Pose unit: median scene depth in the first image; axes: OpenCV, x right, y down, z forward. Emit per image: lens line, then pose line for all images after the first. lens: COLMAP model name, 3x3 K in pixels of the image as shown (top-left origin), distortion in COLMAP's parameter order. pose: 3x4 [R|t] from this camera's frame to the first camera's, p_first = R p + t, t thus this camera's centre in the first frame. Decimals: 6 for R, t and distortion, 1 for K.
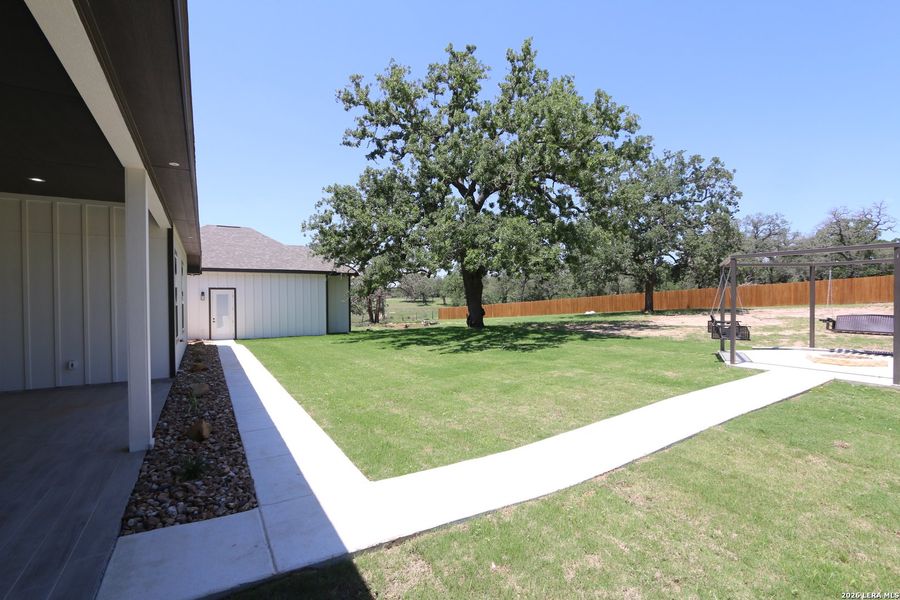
lens RADIAL K [[411.1, 0, 442.6], [0, 411.1, 303.1], [0, 0, 1]] dist [-0.024889, 0.007112]
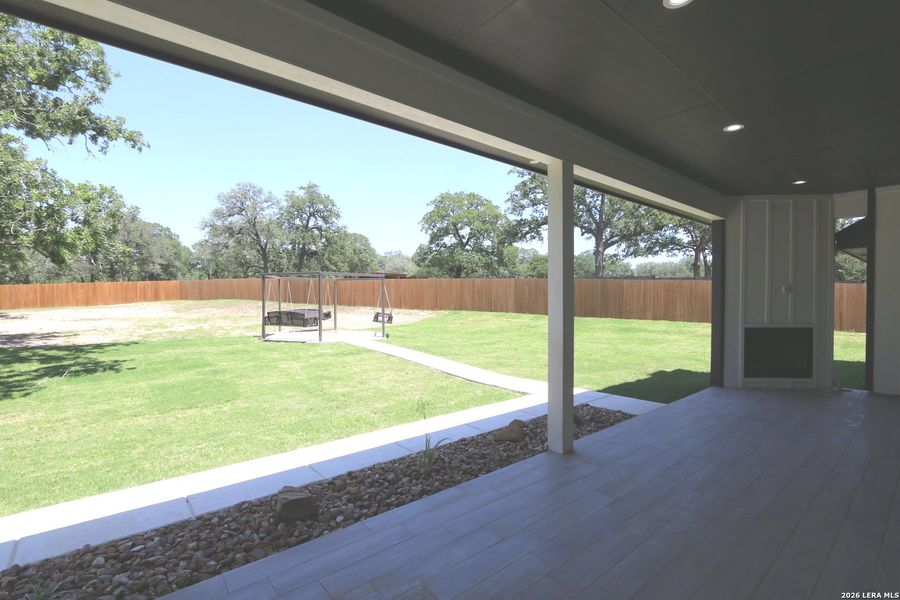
lens RADIAL K [[411.1, 0, 442.6], [0, 411.1, 303.1], [0, 0, 1]] dist [-0.024889, 0.007112]
pose [[-0.154906, -0.004464, 0.987919, -0.448849], [0.011527, 0.999914, 0.006325, -0.001257], [-0.987862, 0.012367, -0.154842, 0.385379]]
